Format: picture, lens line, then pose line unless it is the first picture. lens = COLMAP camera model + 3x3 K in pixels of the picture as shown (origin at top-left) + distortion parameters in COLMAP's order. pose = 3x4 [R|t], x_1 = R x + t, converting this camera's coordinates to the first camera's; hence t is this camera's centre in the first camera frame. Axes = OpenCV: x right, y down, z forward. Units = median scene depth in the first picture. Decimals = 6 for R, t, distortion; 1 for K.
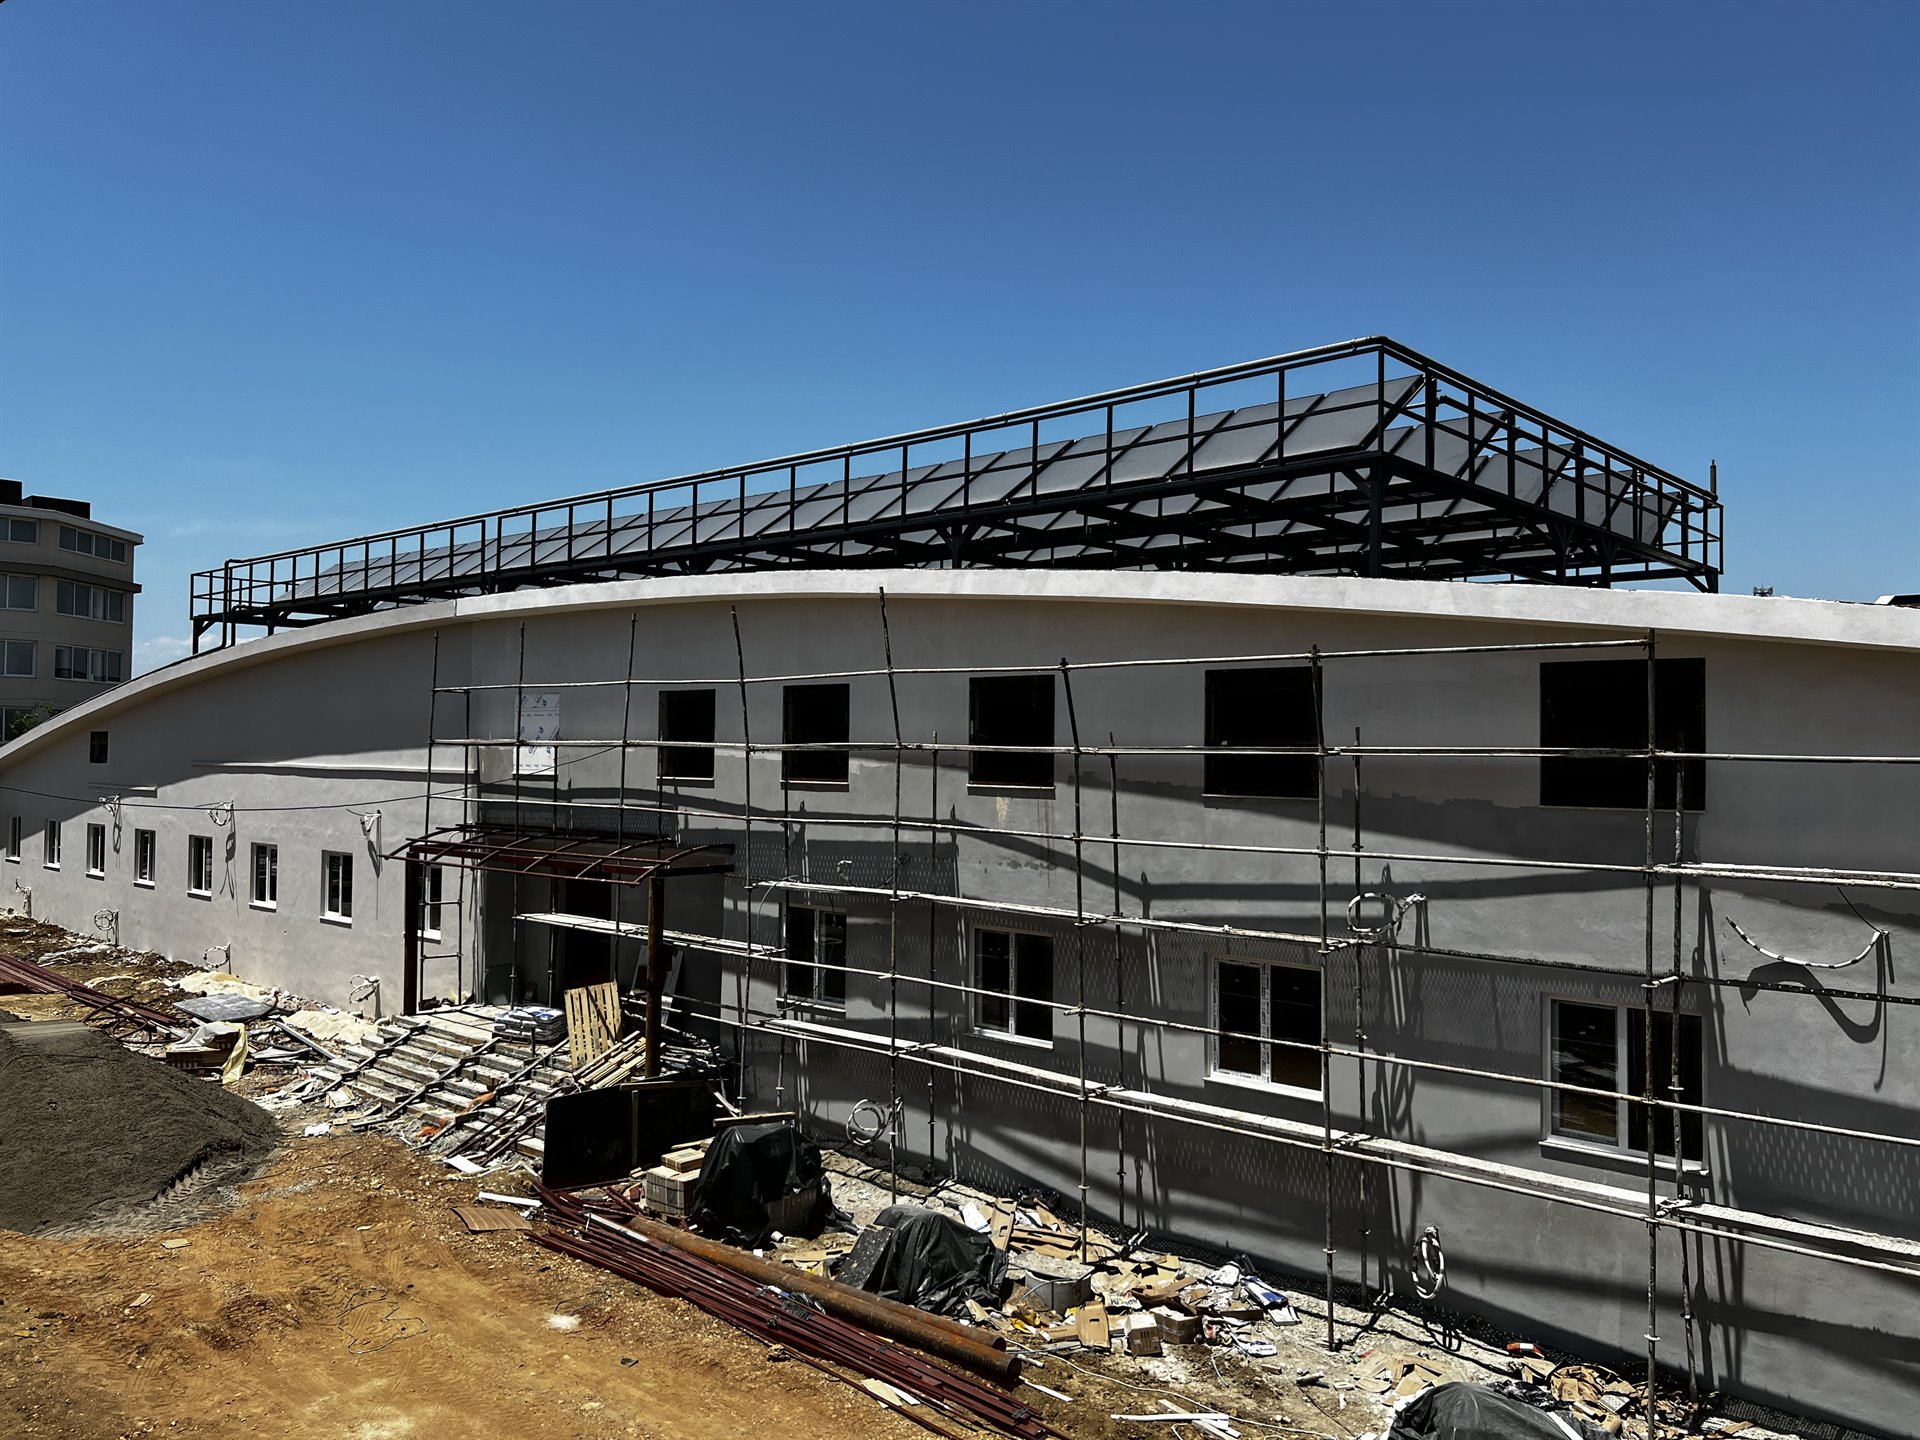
lens RADIAL K [[1449.3, 0, 960.2], [0, 1449.3, 715.6], [0, 0, 1]] dist [0.070578, -0.086548]
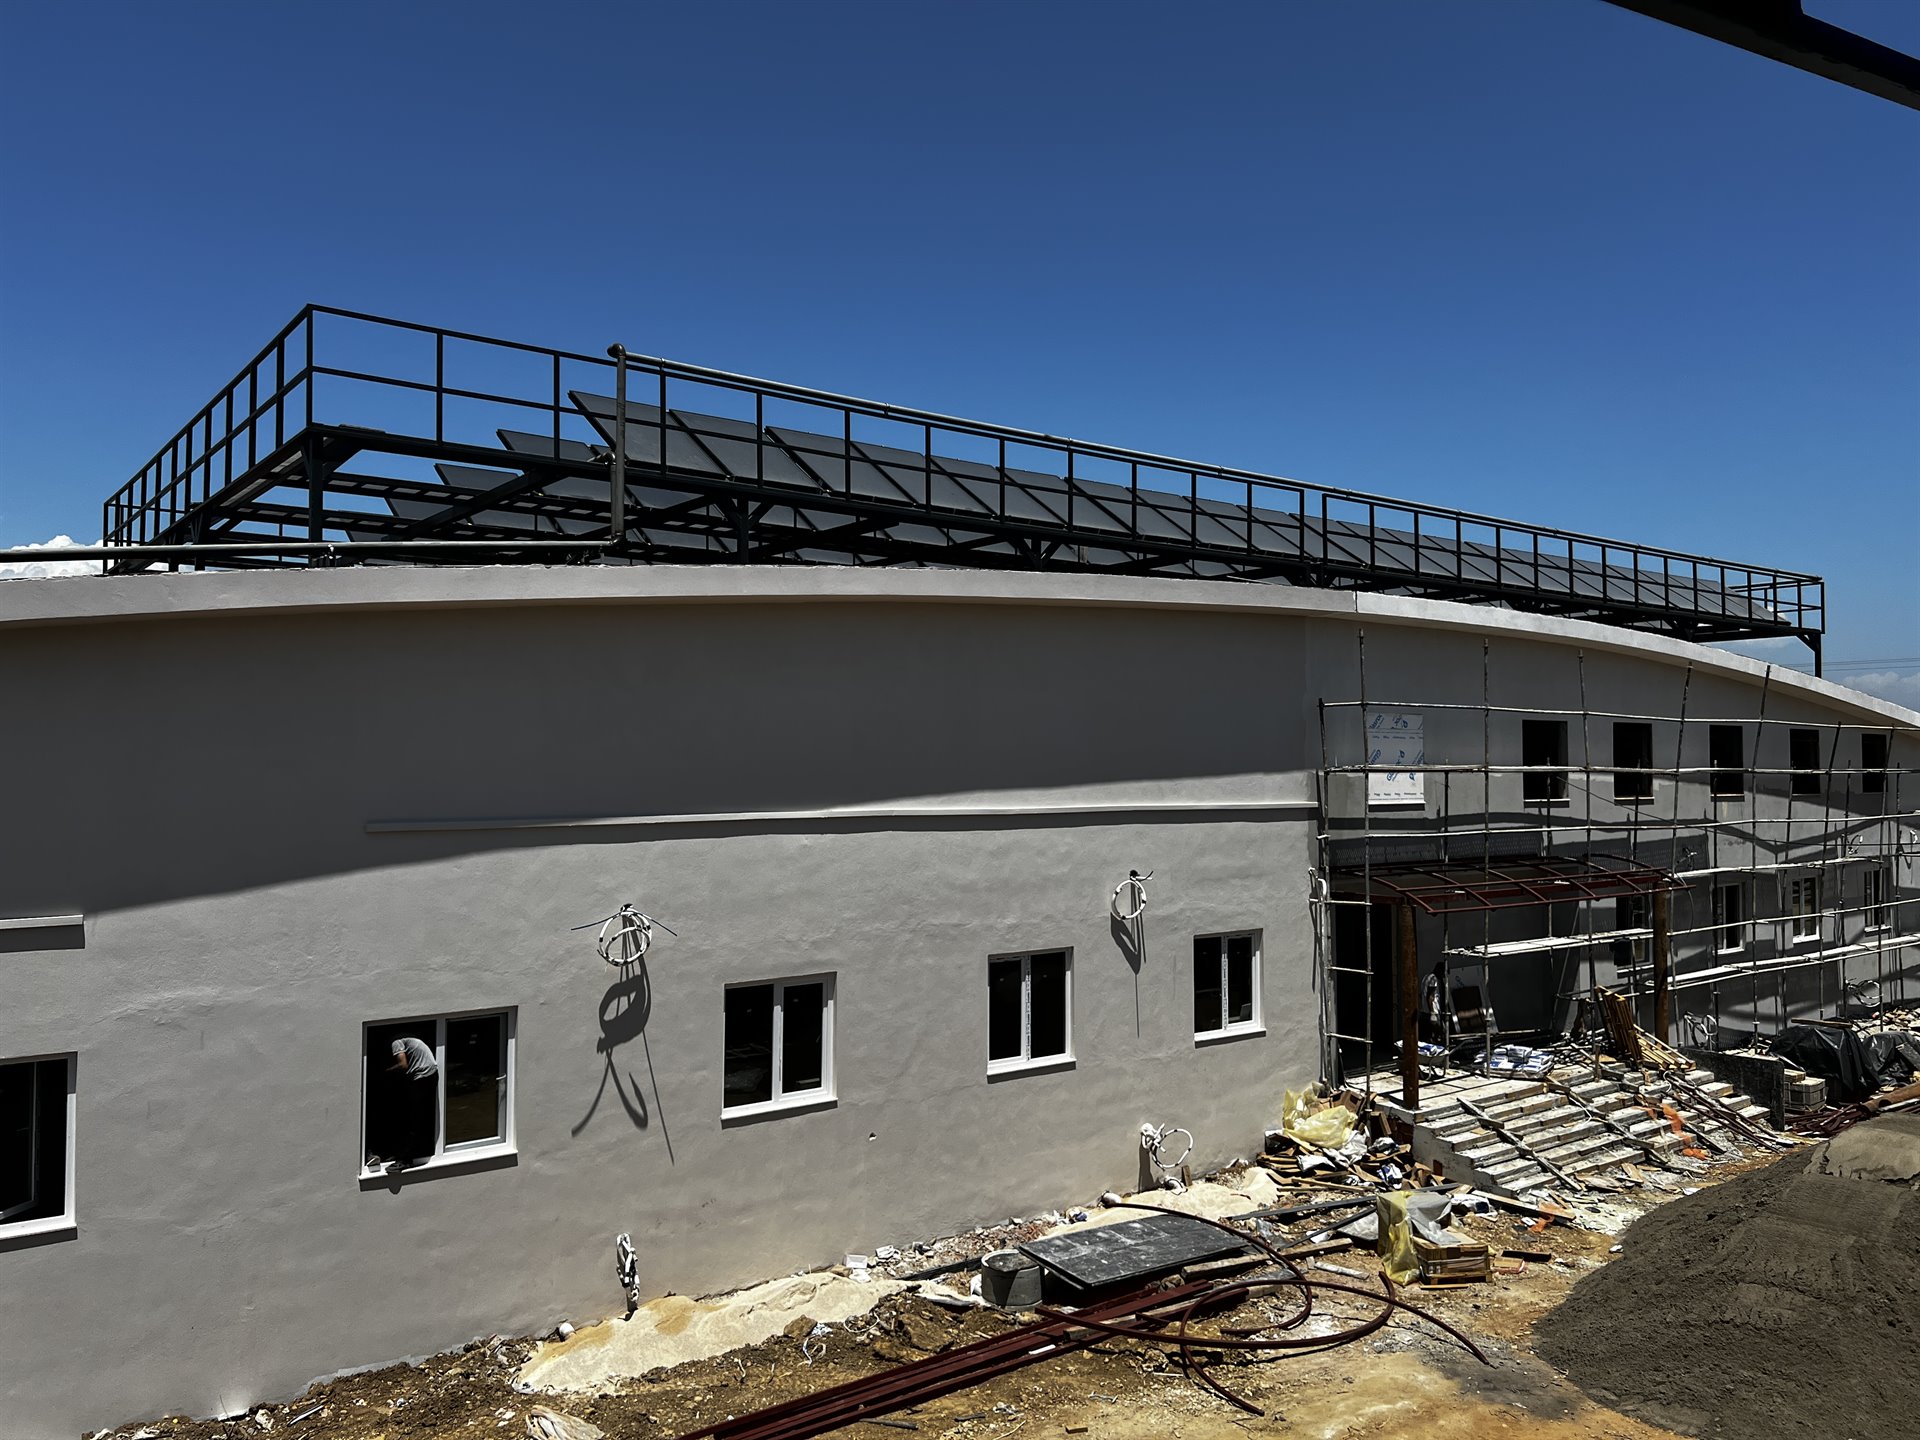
lens RADIAL K [[1449.3, 0, 1016.6], [0, 1449.3, 730.0], [0, 0, 1]] dist [0.070578, -0.086548]
pose [[0.152547, 0.017501, 0.988141, -1.614282], [-0.022601, 0.999643, -0.014215, 0.017546], [-0.988038, -0.020165, 0.152888, 1.463772]]
